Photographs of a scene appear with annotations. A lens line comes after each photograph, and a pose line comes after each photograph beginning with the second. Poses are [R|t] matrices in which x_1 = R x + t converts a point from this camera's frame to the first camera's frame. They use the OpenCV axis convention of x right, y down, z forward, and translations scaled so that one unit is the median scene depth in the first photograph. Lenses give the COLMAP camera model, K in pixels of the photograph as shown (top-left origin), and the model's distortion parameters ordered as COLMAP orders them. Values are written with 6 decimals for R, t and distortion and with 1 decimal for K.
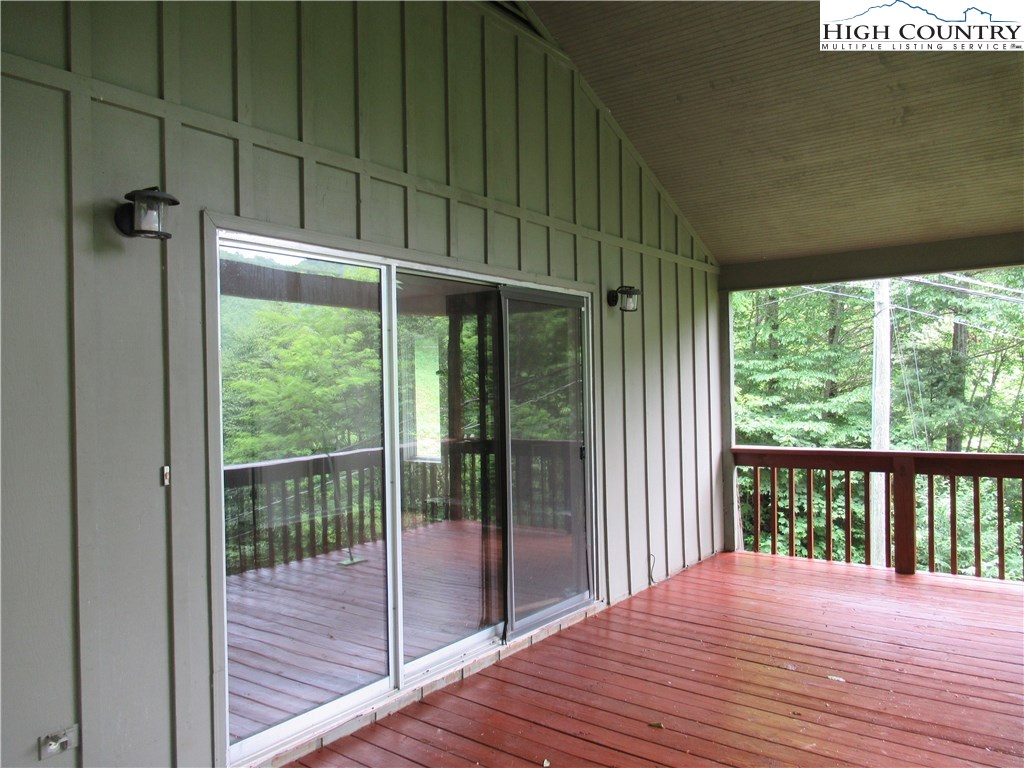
lens RADIAL K [[754.6, 0, 510.3], [0, 754.6, 385.1], [0, 0, 1]] dist [-0.004664, 0.000384]
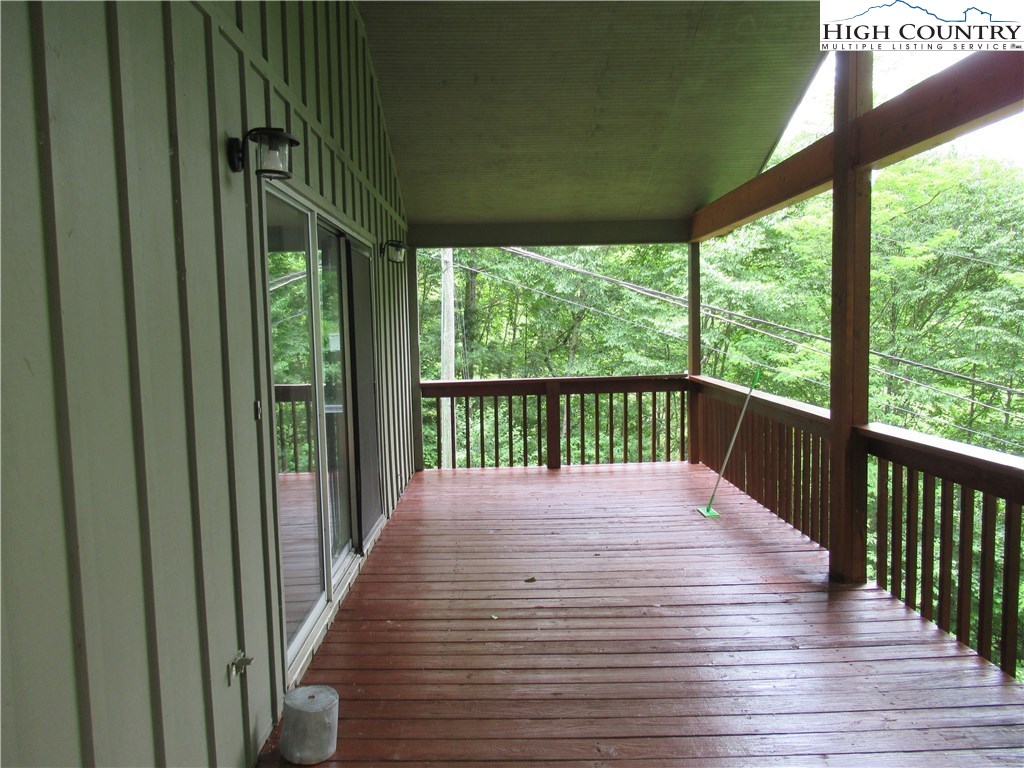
lens RADIAL K [[754.6, 0, 510.3], [0, 754.6, 385.1], [0, 0, 1]] dist [-0.004664, 0.000384]
pose [[0.790217, -0.047780, 0.610961, -0.441034], [0.007325, 0.997621, 0.068544, 0.009657], [-0.612783, -0.049690, 0.788688, -0.012500]]
